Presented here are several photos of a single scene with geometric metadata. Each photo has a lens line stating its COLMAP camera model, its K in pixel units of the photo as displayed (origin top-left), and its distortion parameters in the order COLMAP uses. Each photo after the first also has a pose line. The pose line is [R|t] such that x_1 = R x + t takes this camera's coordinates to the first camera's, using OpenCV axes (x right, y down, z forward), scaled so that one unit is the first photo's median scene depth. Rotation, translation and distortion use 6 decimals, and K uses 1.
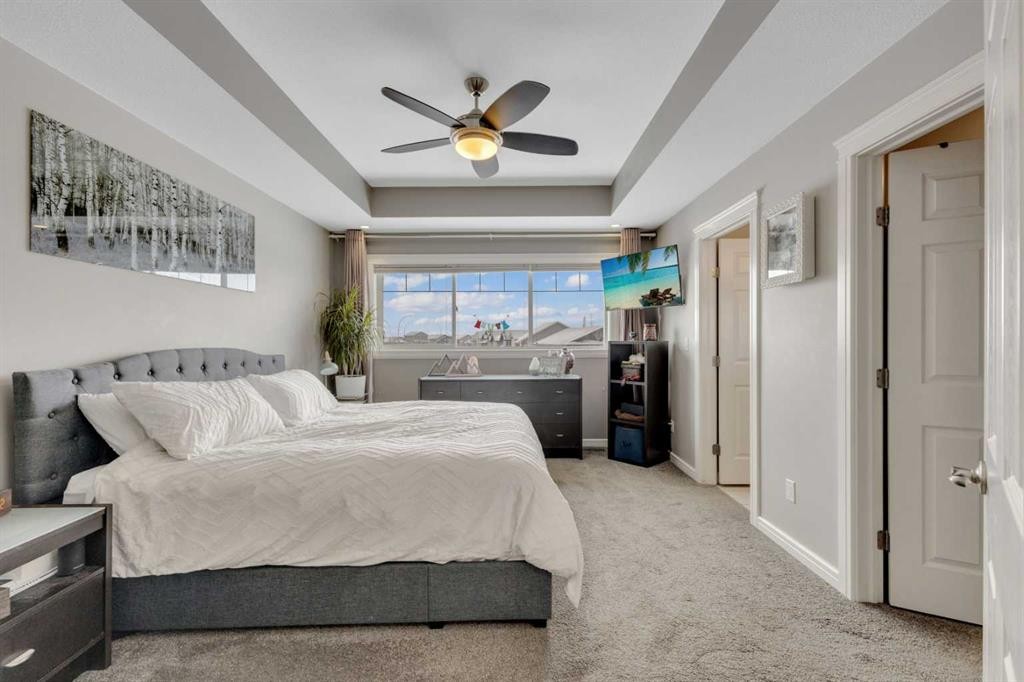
lens RADIAL K [[437.2, 0, 512.0], [0, 437.2, 341.0], [0, 0, 1]] dist [-0.000472, -0.000035]
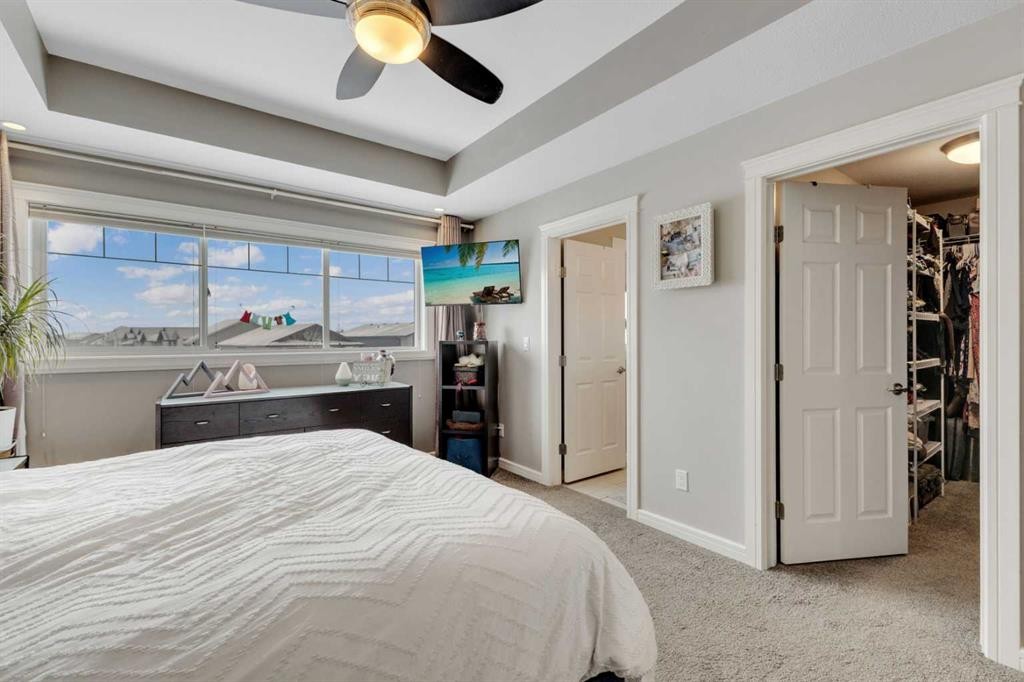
lens RADIAL K [[433.0, 0, 512.0], [0, 433.0, 341.0], [0, 0, 1]] dist [0.025754, -0.015878]
pose [[0.789209, -0.000179, 0.614125, -0.199137], [0.000784, 0.999999, -0.000715, 0.000161], [-0.614124, 0.001046, 0.789209, 0.234156]]
